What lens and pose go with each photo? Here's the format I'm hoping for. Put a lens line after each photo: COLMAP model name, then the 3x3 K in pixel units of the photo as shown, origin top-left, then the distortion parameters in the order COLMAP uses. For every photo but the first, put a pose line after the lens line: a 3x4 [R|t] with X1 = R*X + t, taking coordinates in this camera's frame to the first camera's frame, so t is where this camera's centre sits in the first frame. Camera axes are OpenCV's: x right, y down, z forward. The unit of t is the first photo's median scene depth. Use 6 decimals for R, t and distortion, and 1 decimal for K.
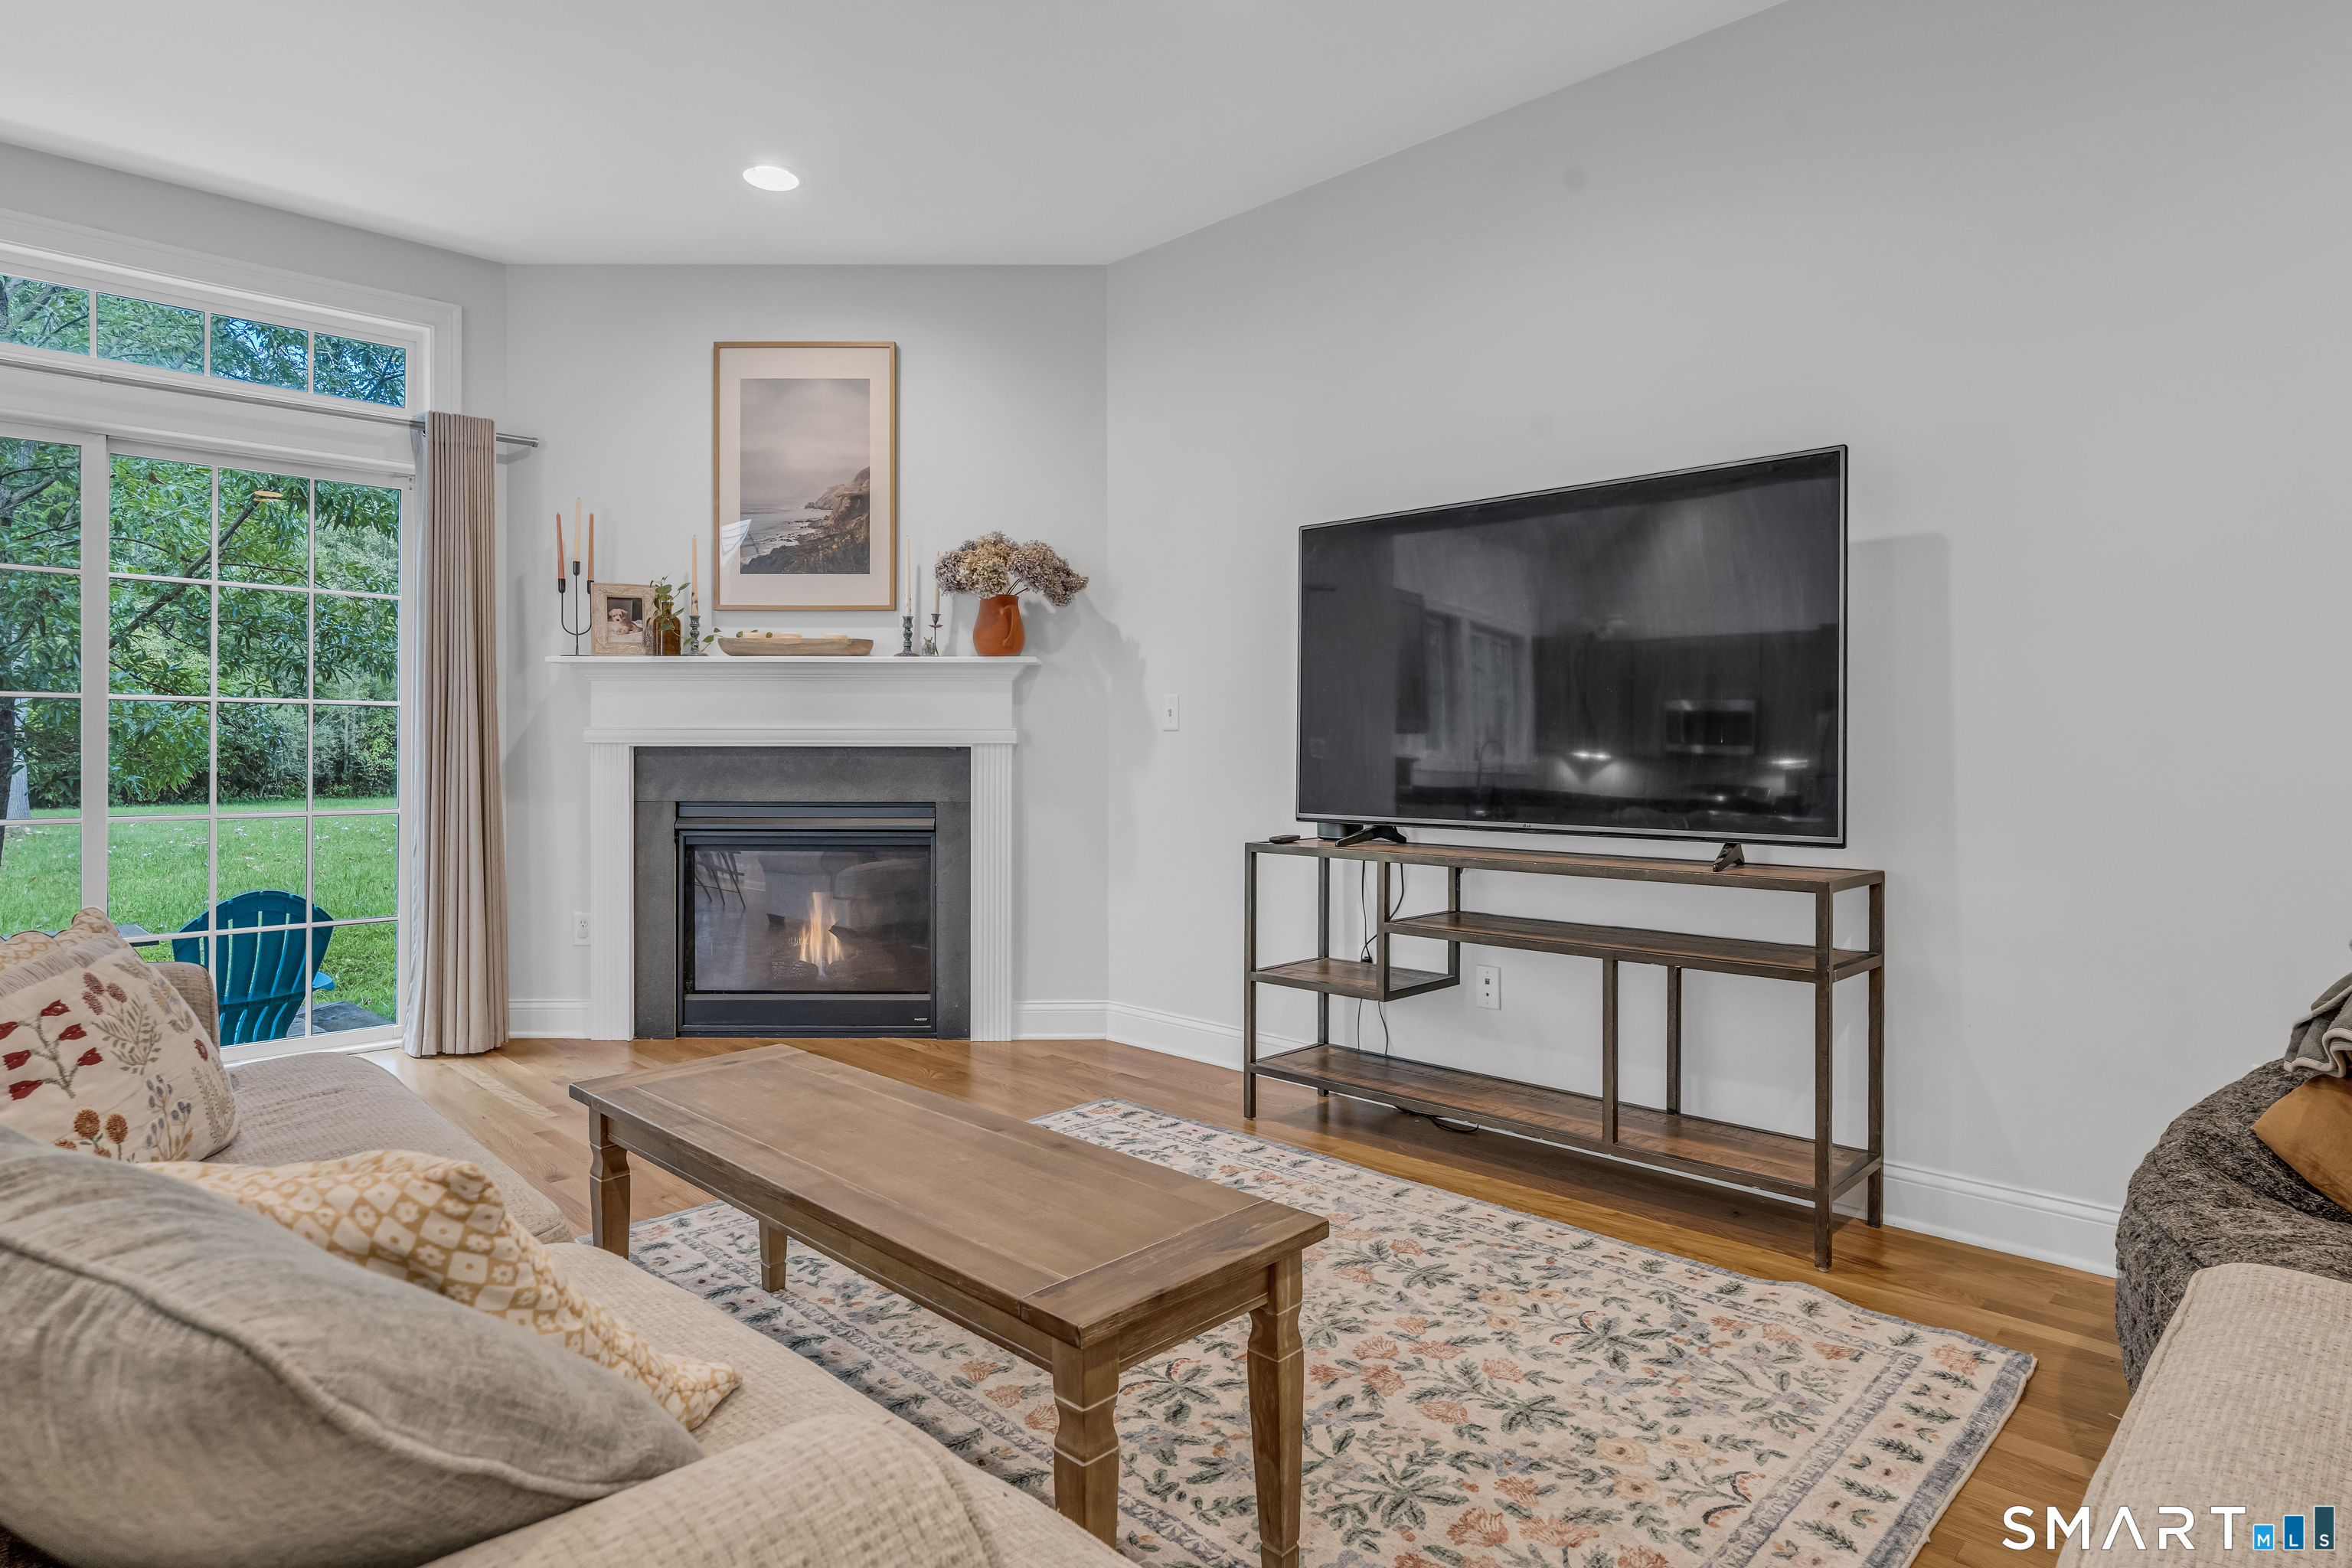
lens RADIAL K [[1338.5, 0, 1162.5], [0, 1338.5, 736.8], [0, 0, 1]] dist [0.012360, -0.001012]
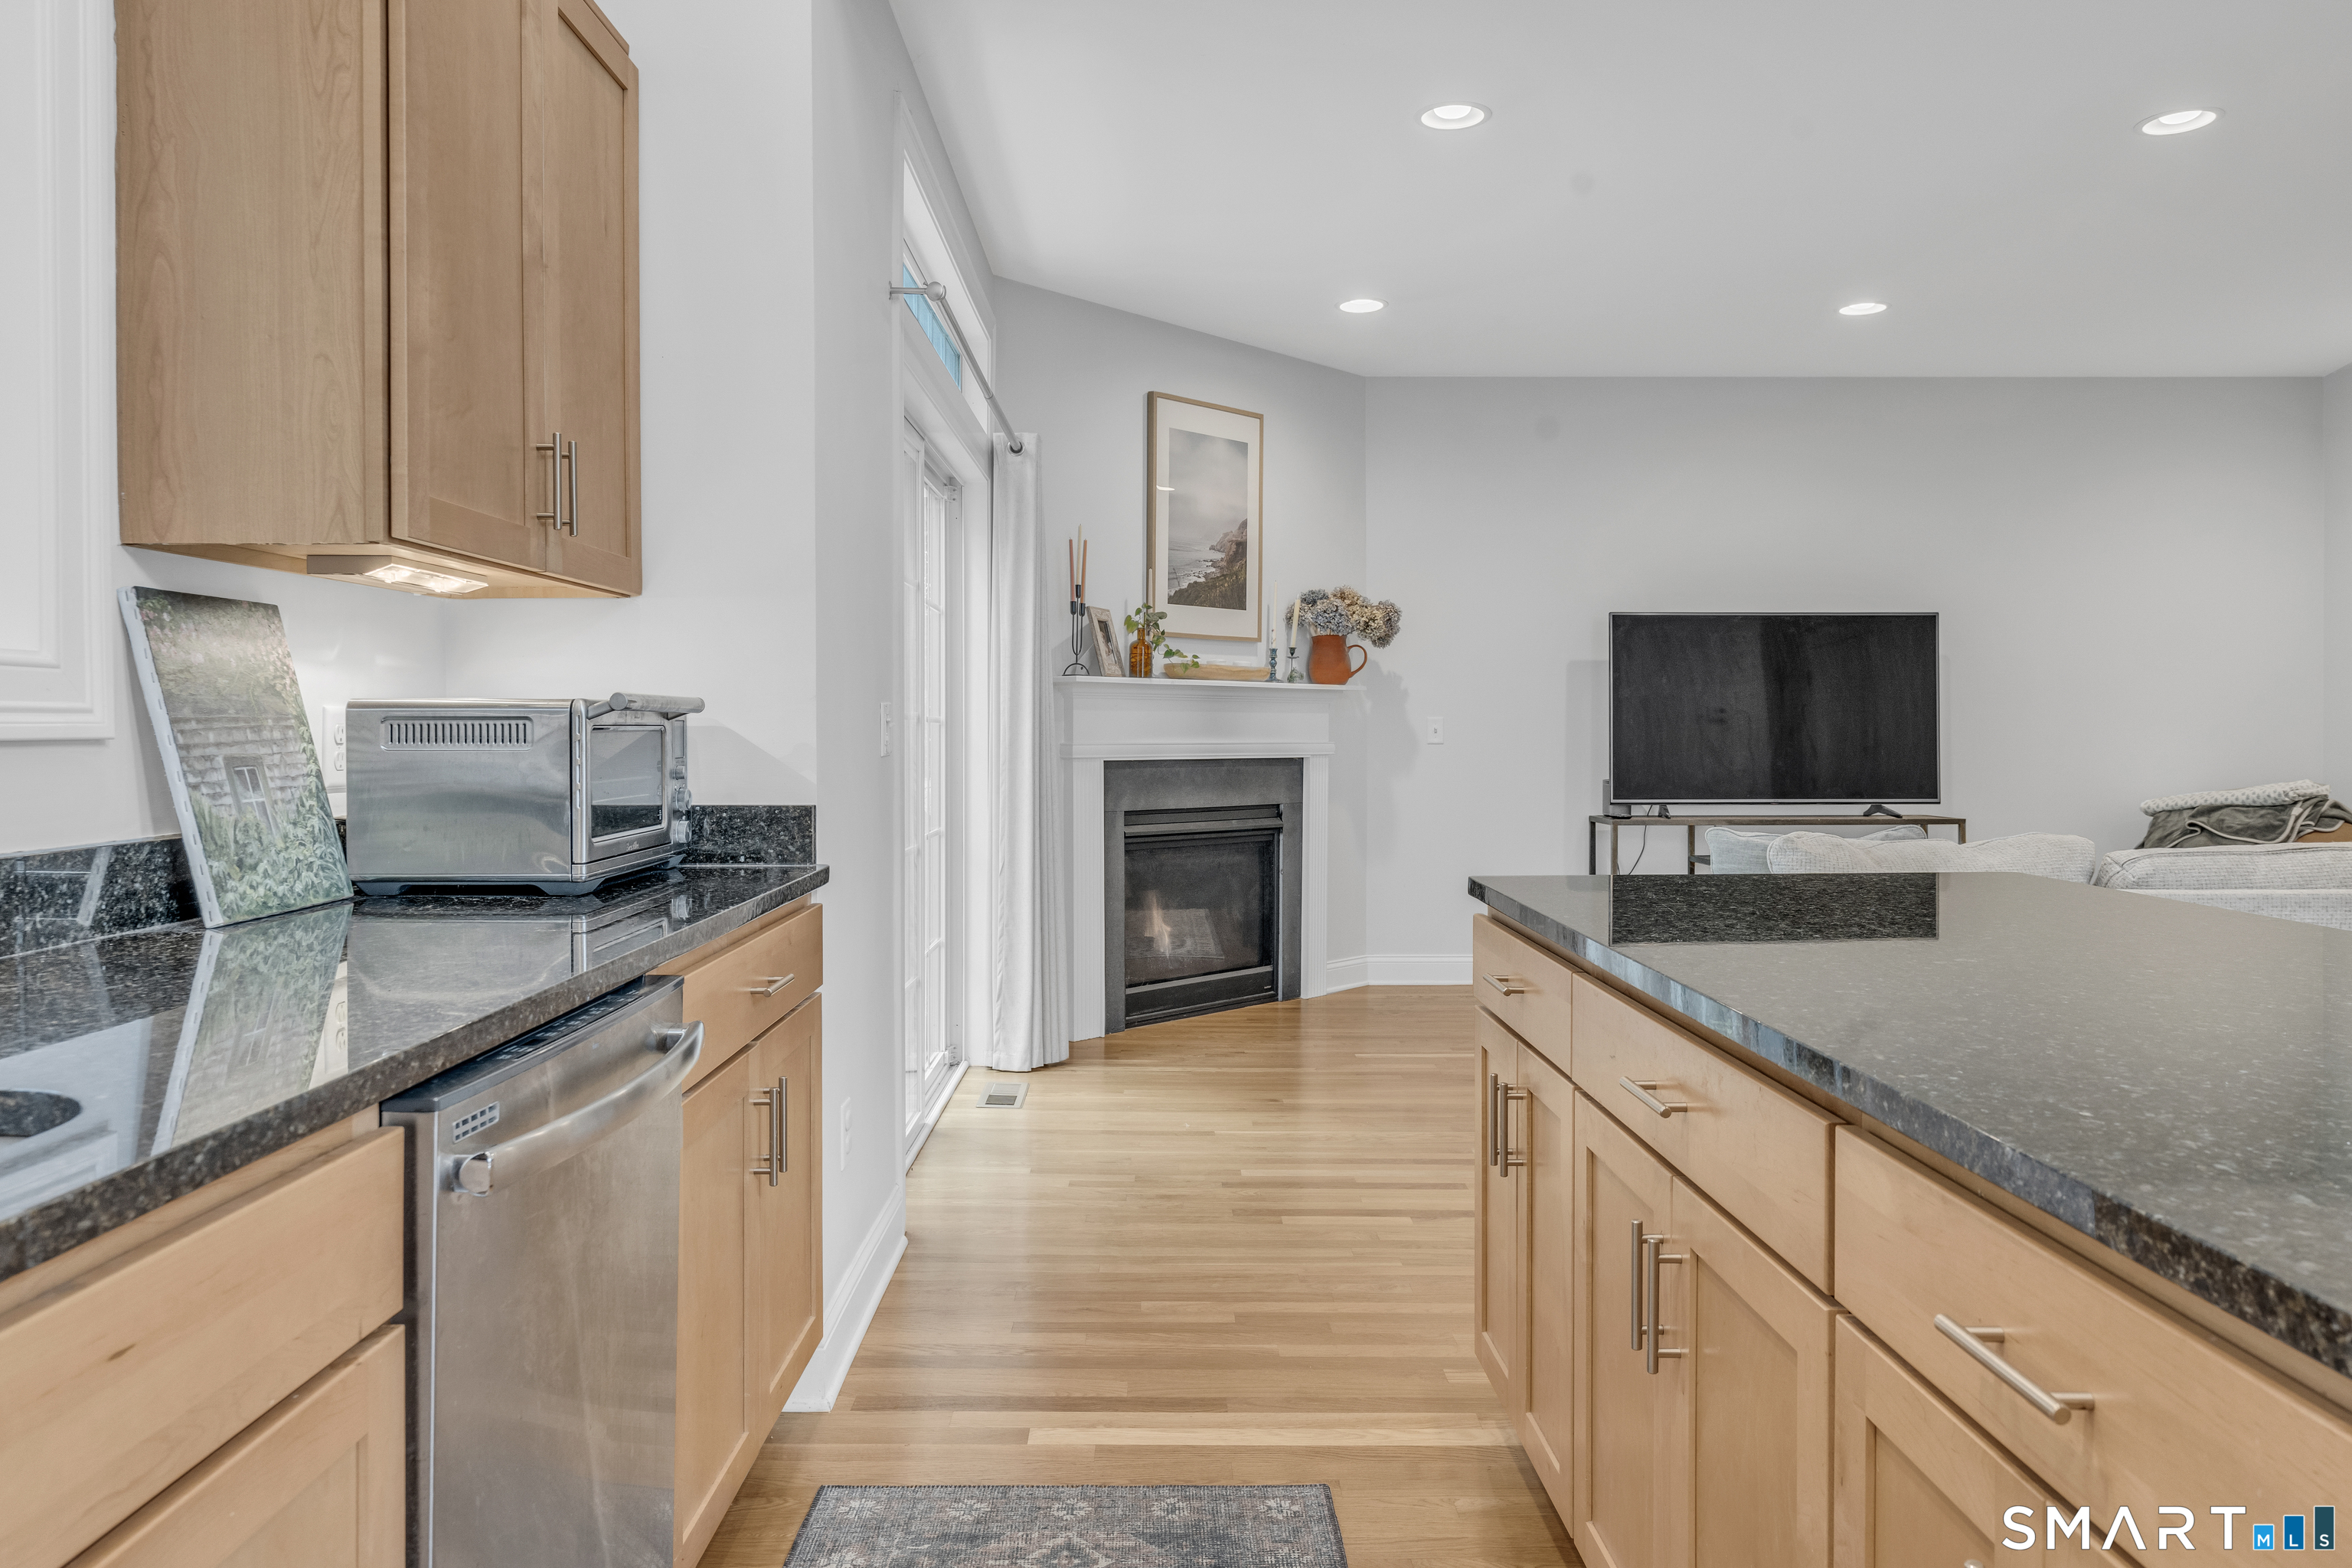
lens RADIAL K [[1547.8, 0, 1161.1], [0, 1547.8, 730.8], [0, 0, 1]] dist [-0.003814, -0.012715]
pose [[0.704233, -0.000252, 0.709968, -1.244247], [-0.002849, 0.999991, 0.003180, -0.021096], [-0.709963, -0.004262, 0.704226, 0.103926]]
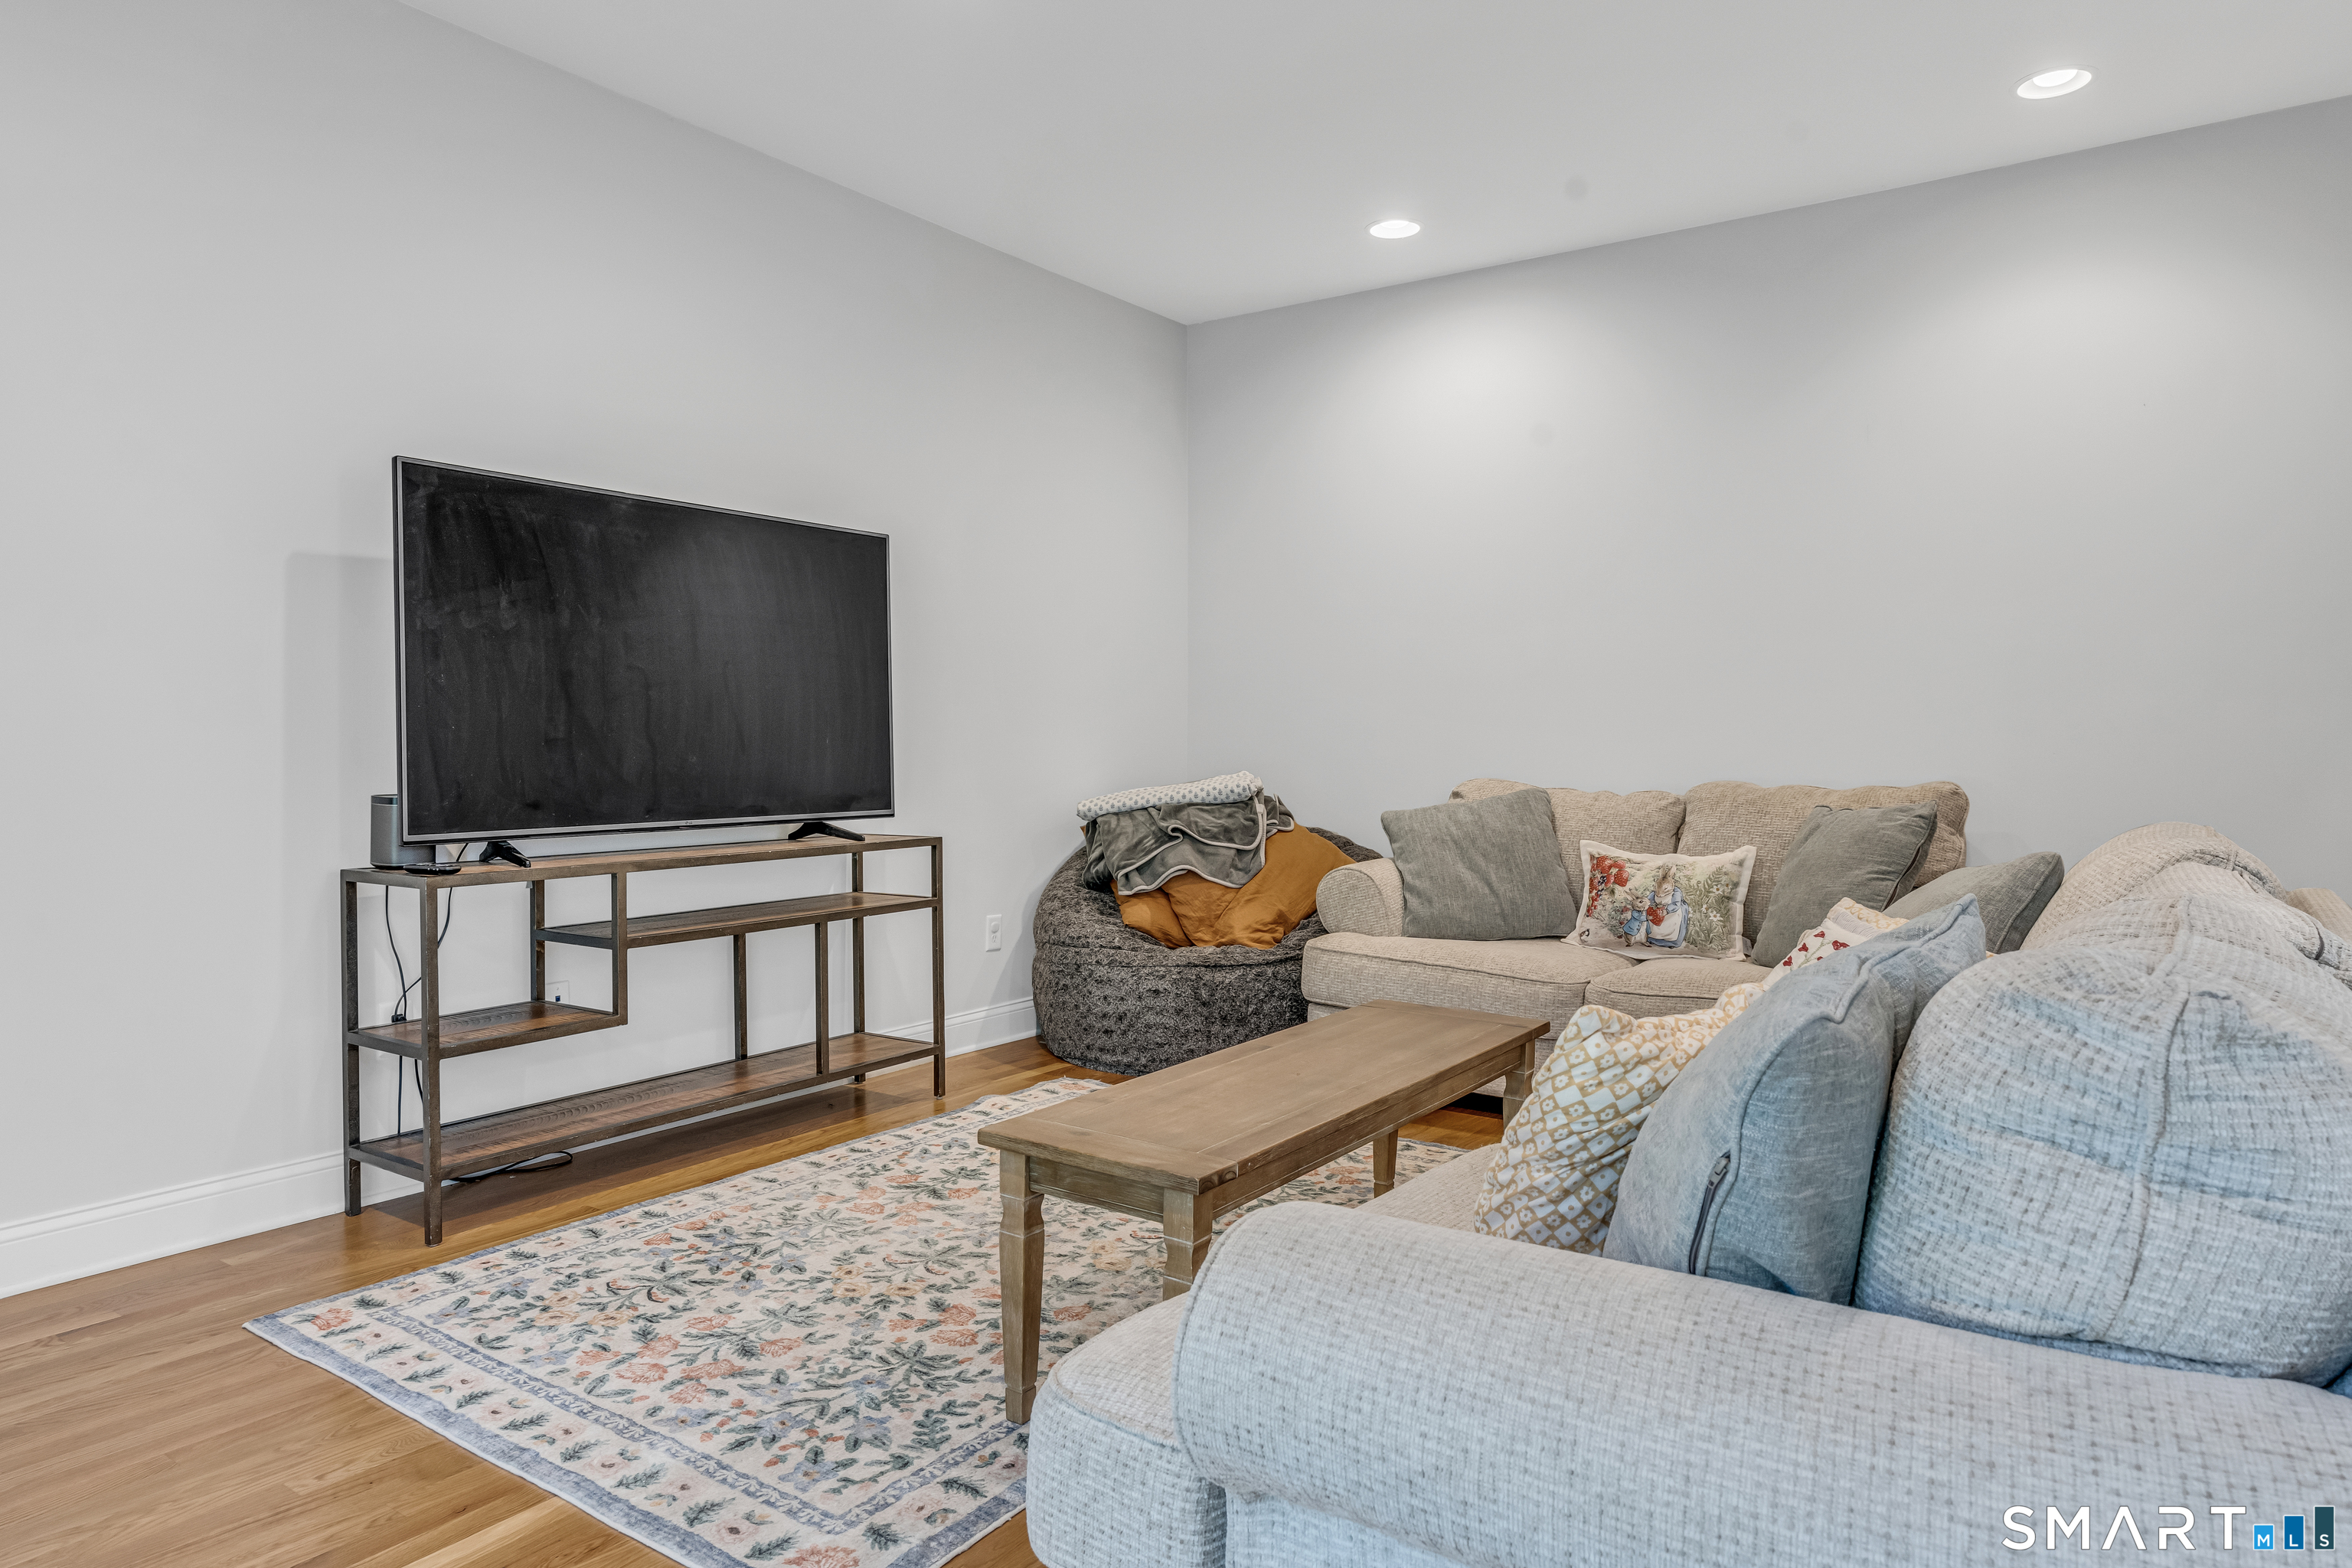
lens RADIAL K [[1417.4, 0, 1197.4], [0, 1417.4, 783.6], [0, 0, 1]] dist [-0.003699, 0.000040]
pose [[-0.193122, -0.027685, 0.980784, -0.634735], [-0.005174, 0.999617, 0.027198, 0.002464], [-0.981161, 0.000178, -0.193191, 0.591907]]
